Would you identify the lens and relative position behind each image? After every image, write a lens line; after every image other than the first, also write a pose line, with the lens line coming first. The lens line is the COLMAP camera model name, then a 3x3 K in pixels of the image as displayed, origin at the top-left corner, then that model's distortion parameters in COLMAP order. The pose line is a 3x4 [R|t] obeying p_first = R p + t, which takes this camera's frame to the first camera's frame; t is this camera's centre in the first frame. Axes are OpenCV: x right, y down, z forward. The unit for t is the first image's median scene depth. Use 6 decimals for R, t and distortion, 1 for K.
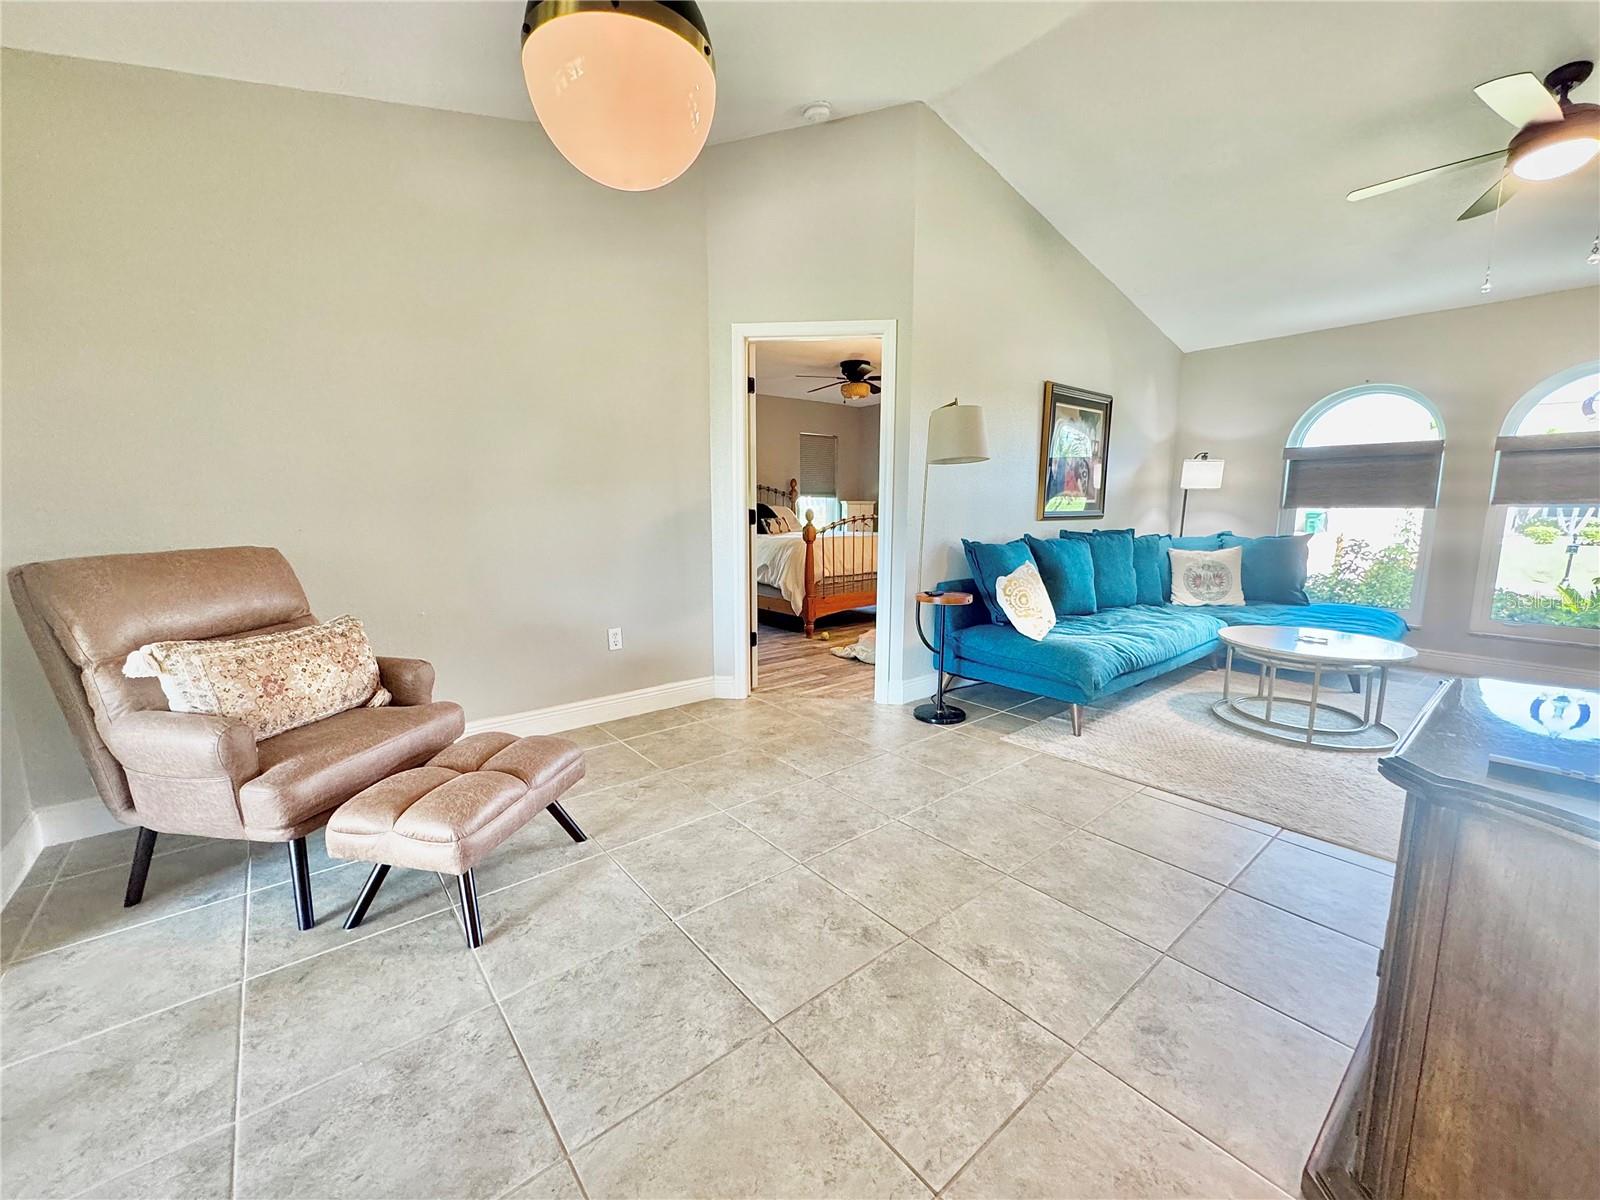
lens RADIAL K [[640.5, 0, 799.4], [0, 640.5, 592.8], [0, 0, 1]] dist [-0.001913, 0.002260]
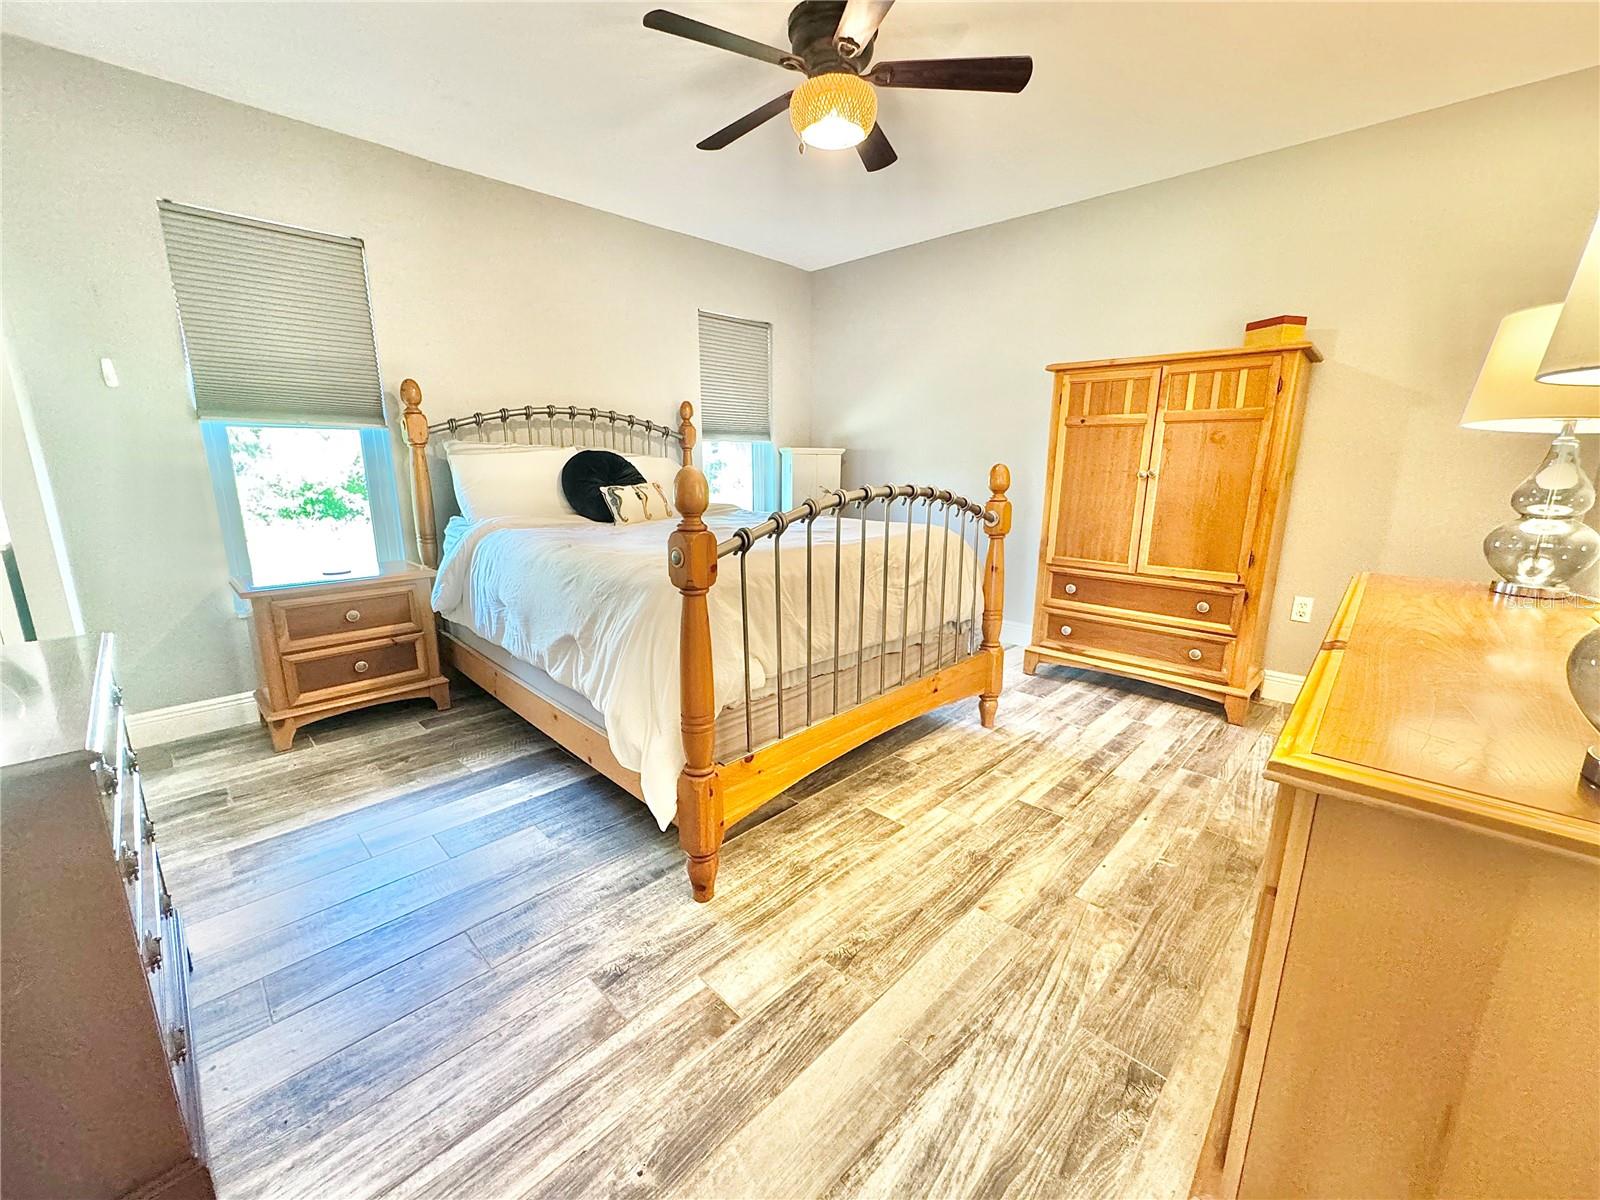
lens RADIAL K [[640.5, 0, 798.5], [0, 640.5, 596.6], [0, 0, 1]] dist [-0.001913, 0.002260]
pose [[0.993779, -0.022606, 0.109049, 0.026169], [0.014018, 0.996785, 0.078885, -0.083357], [-0.110482, -0.076865, 0.990901, 0.622668]]
